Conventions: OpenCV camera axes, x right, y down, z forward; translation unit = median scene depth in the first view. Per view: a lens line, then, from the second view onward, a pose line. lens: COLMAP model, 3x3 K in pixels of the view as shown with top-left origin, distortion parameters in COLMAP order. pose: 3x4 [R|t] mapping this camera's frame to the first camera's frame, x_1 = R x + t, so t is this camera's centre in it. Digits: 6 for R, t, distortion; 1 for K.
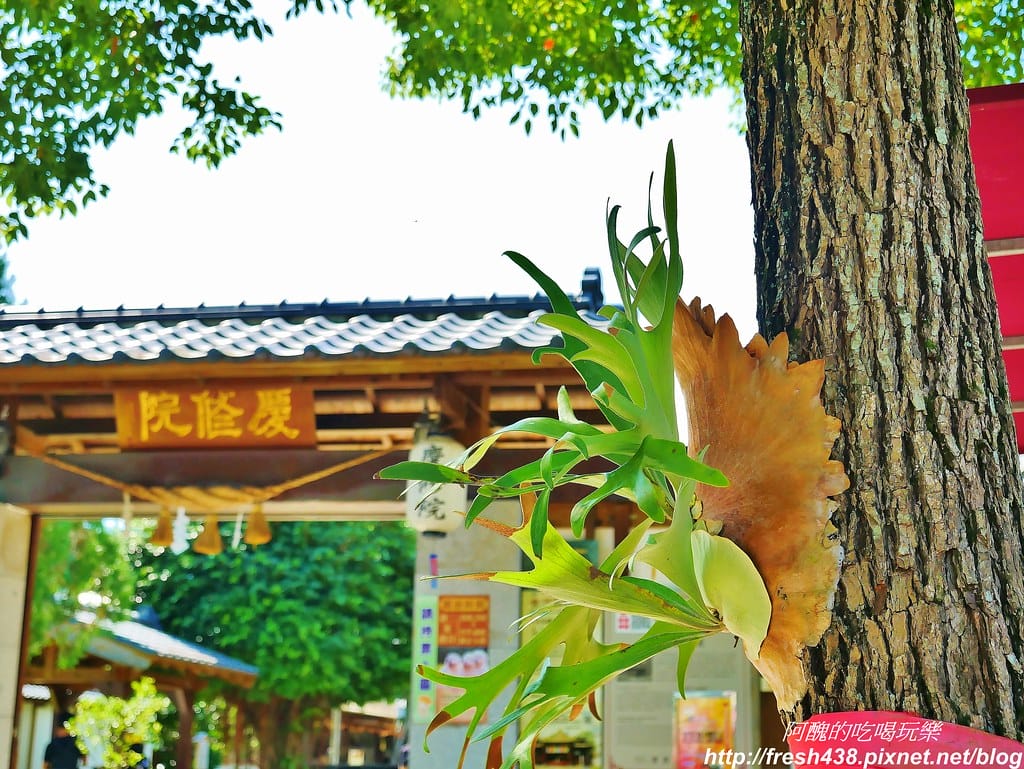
lens RADIAL K [[1504.4, 0, 513.4], [0, 1504.4, 384.4], [0, 0, 1]] dist [0.003421, 0.000000]
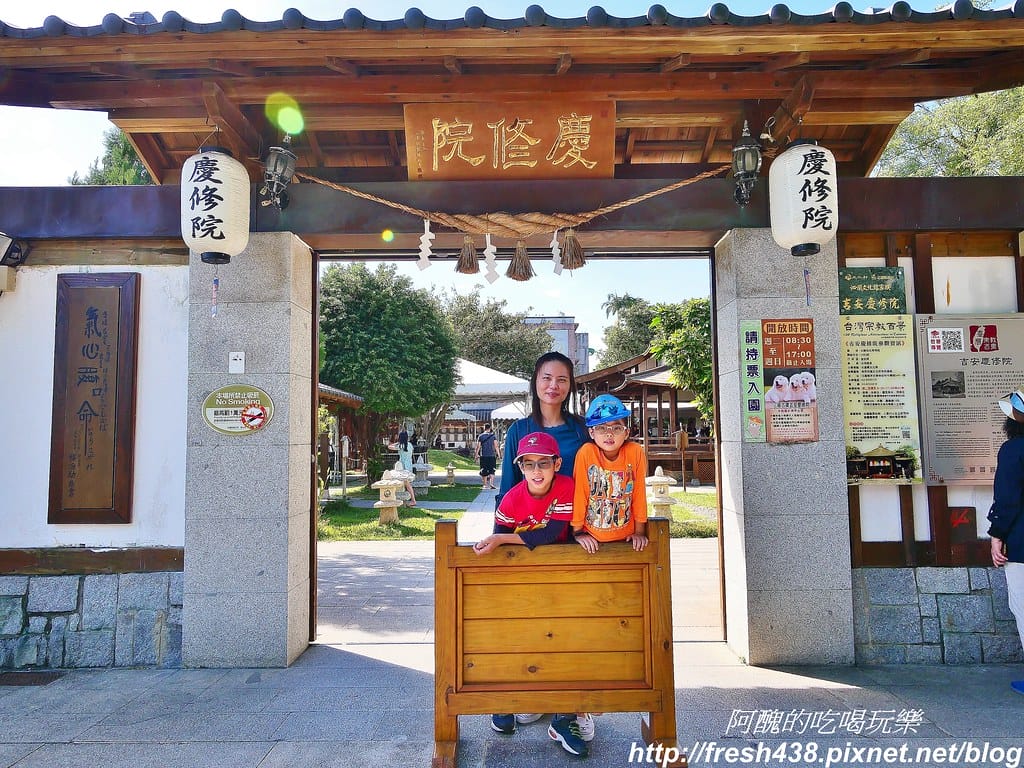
lens RADIAL K [[638.8, 0, 516.6], [0, 638.8, 384.8], [0, 0, 1]] dist [0.004806, 0.002078]
pose [[0.985307, -0.017599, 0.169882, -0.268342], [-0.011488, 0.985595, 0.168733, 0.105174], [-0.170404, -0.168205, 0.970912, 0.560197]]
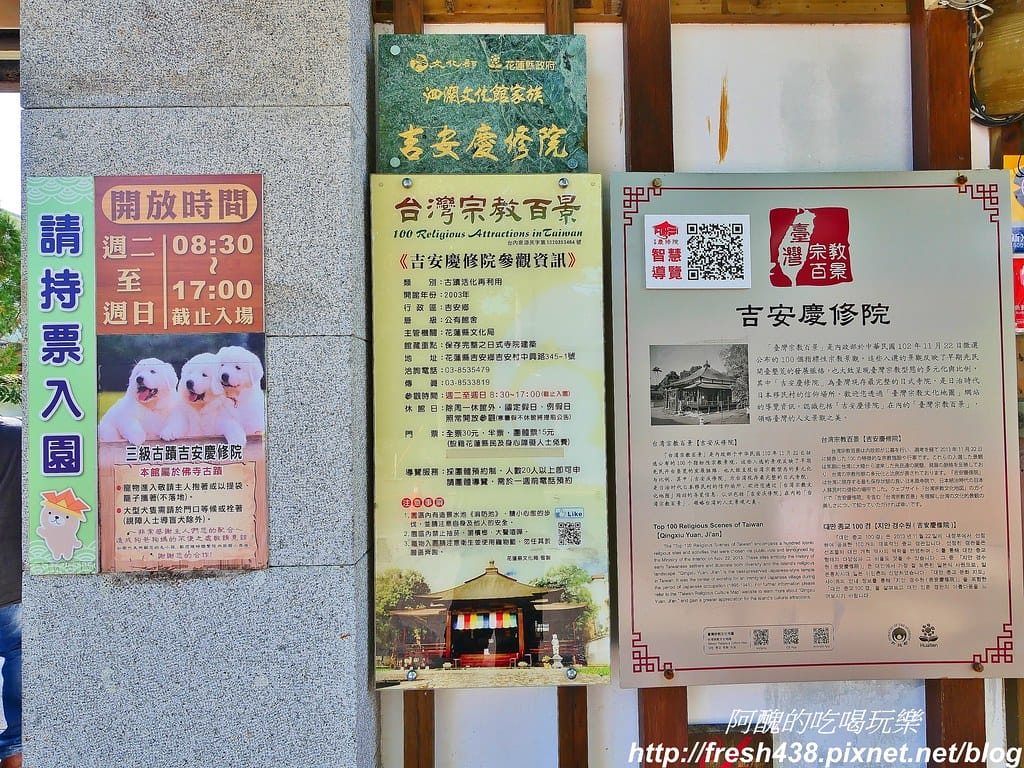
lens RADIAL K [[521.2, 0, 511.0], [0, 521.2, 380.4], [0, 0, 1]] dist [0.008293, -0.000004]
pose [[0.982543, -0.028542, 0.183834, 0.012999], [-0.012944, 0.975277, 0.220607, 0.146116], [-0.185586, -0.219135, 0.957882, 0.811263]]
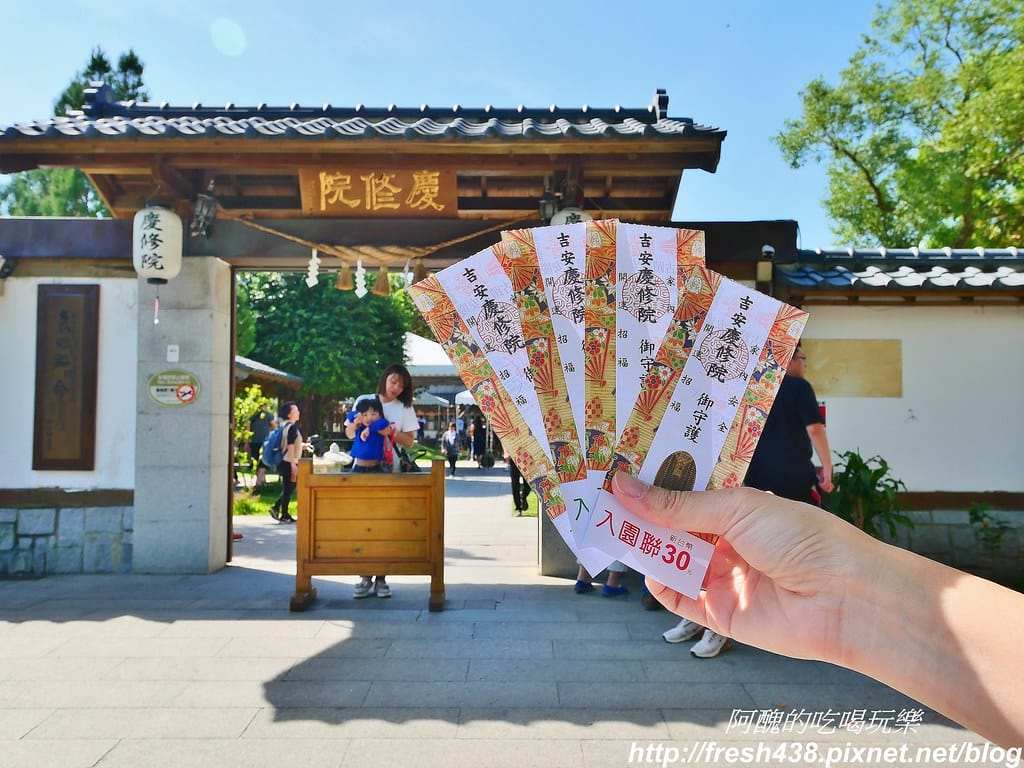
lens RADIAL K [[783.9, 0, 508.4], [0, 783.9, 383.0], [0, 0, 1]] dist [0.021539, 0.011553]
pose [[0.986174, -0.008797, 0.165480, -0.201398], [-0.023523, 0.981046, 0.192339, 0.049581], [-0.164035, -0.193573, 0.967276, 0.277323]]
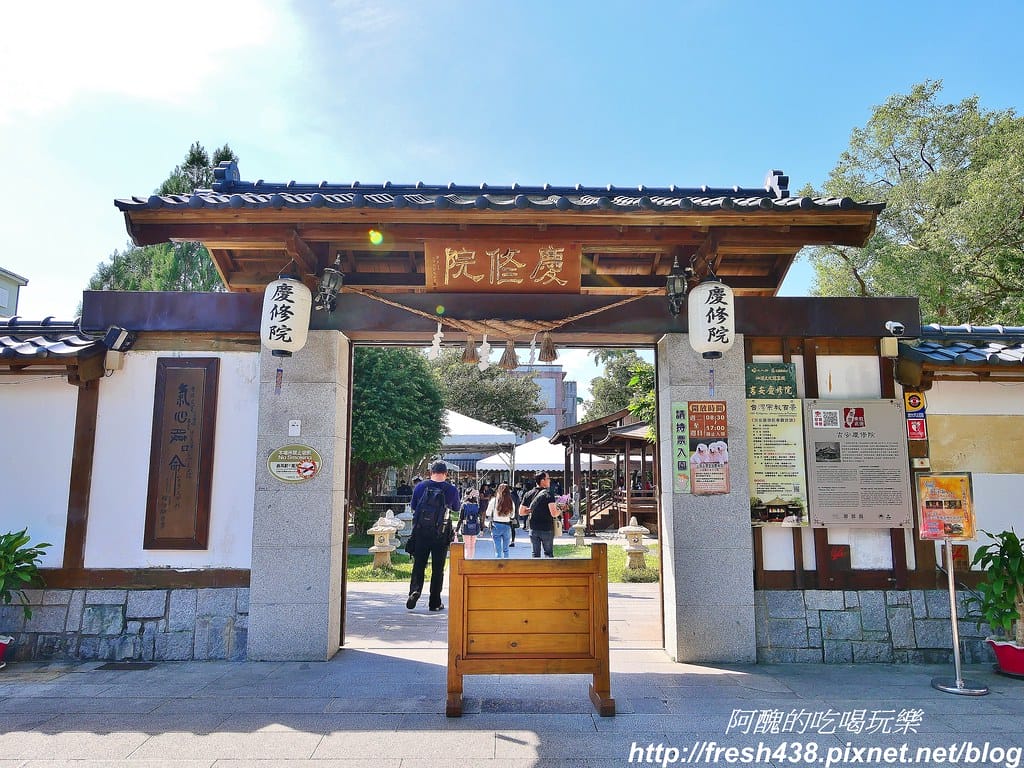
lens RADIAL K [[677.4, 0, 512.3], [0, 677.4, 393.0], [0, 0, 1]] dist [0.010267, -0.003927]
pose [[0.982595, 0.007721, 0.185599, -0.300092], [-0.028622, 0.993497, 0.110200, 0.064607], [-0.183541, -0.113595, 0.976427, 0.398954]]
